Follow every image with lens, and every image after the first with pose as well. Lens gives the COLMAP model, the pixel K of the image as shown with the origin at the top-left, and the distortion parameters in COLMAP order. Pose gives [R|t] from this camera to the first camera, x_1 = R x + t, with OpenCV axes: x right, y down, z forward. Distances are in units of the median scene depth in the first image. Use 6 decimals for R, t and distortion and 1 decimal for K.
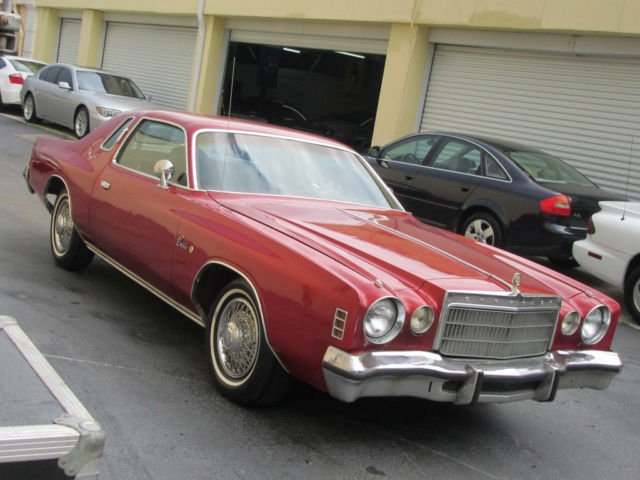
lens RADIAL K [[879.1, 0, 317.5], [0, 879.1, 238.9], [0, 0, 1]] dist [0.030258, 0.000000]
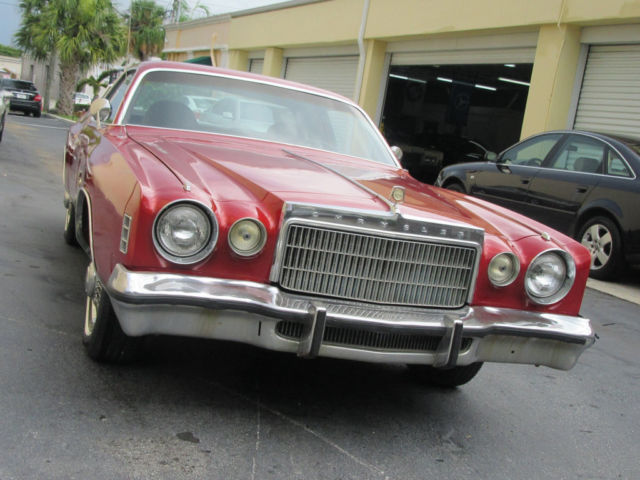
lens RADIAL K [[879.1, 0, 318.8], [0, 879.1, 244.1], [0, 0, 1]] dist [0.030258, 0.000000]
pose [[0.965532, 0.016126, -0.259785, 0.312057], [-0.032015, 0.997858, -0.057049, 0.115188], [0.258308, 0.063399, 0.963980, 0.239181]]
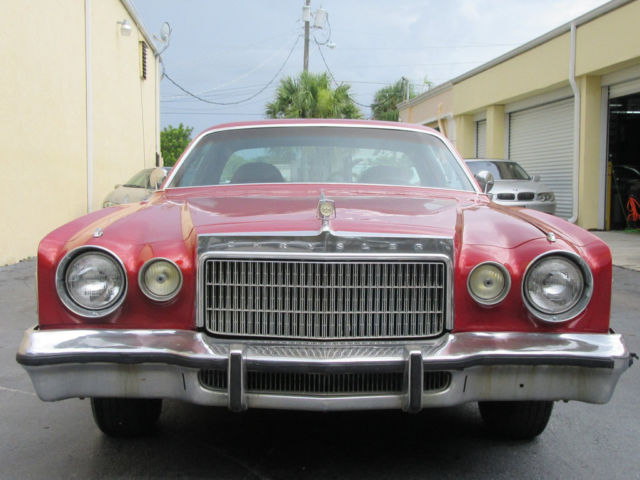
lens RADIAL K [[879.1, 0, 319.0], [0, 879.1, 242.8], [0, 0, 1]] dist [0.030258, 0.000000]
pose [[0.829402, -0.132067, -0.542817, 0.491751], [0.059914, 0.987079, -0.148610, 0.142308], [0.555430, 0.090735, 0.826598, 0.421093]]
